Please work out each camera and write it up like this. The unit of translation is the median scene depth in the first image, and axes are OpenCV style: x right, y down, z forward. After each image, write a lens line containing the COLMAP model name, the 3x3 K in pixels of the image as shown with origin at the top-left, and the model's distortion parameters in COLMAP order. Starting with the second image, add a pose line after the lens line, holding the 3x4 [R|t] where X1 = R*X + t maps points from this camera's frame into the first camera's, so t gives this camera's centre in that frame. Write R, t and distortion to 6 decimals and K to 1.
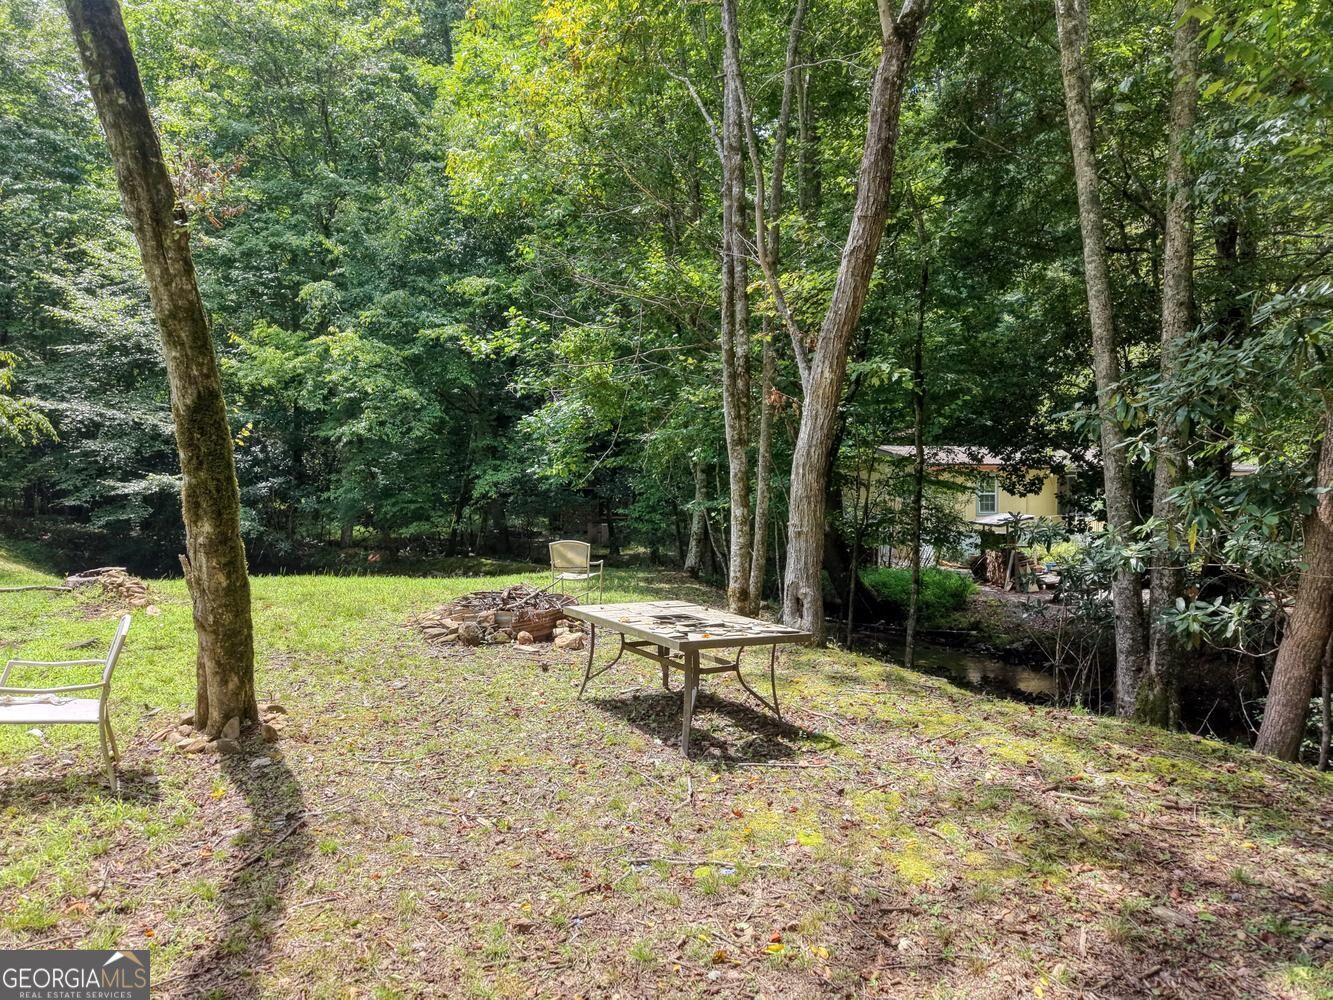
lens RADIAL K [[931.2, 0, 662.8], [0, 931.2, 502.9], [0, 0, 1]] dist [0.009149, -0.000682]
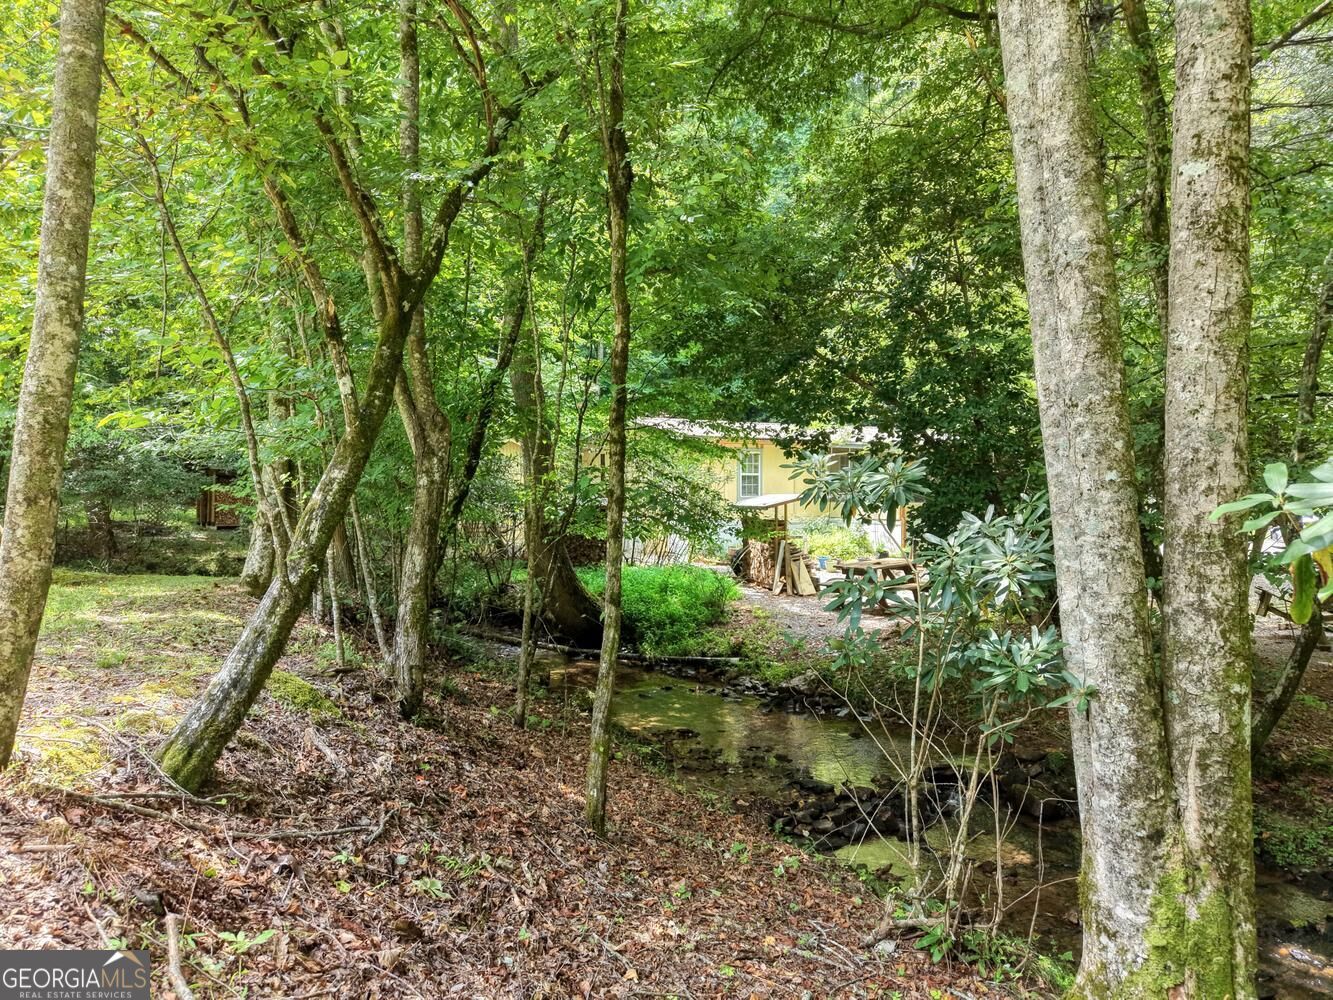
lens RADIAL K [[931.2, 0, 667.0], [0, 931.2, 499.3], [0, 0, 1]] dist [0.009149, -0.000682]
pose [[0.968786, -0.001458, 0.247893, 0.096743], [0.001930, 0.999997, -0.001664, 0.018845], [-0.247890, 0.002090, 0.968786, 0.291264]]
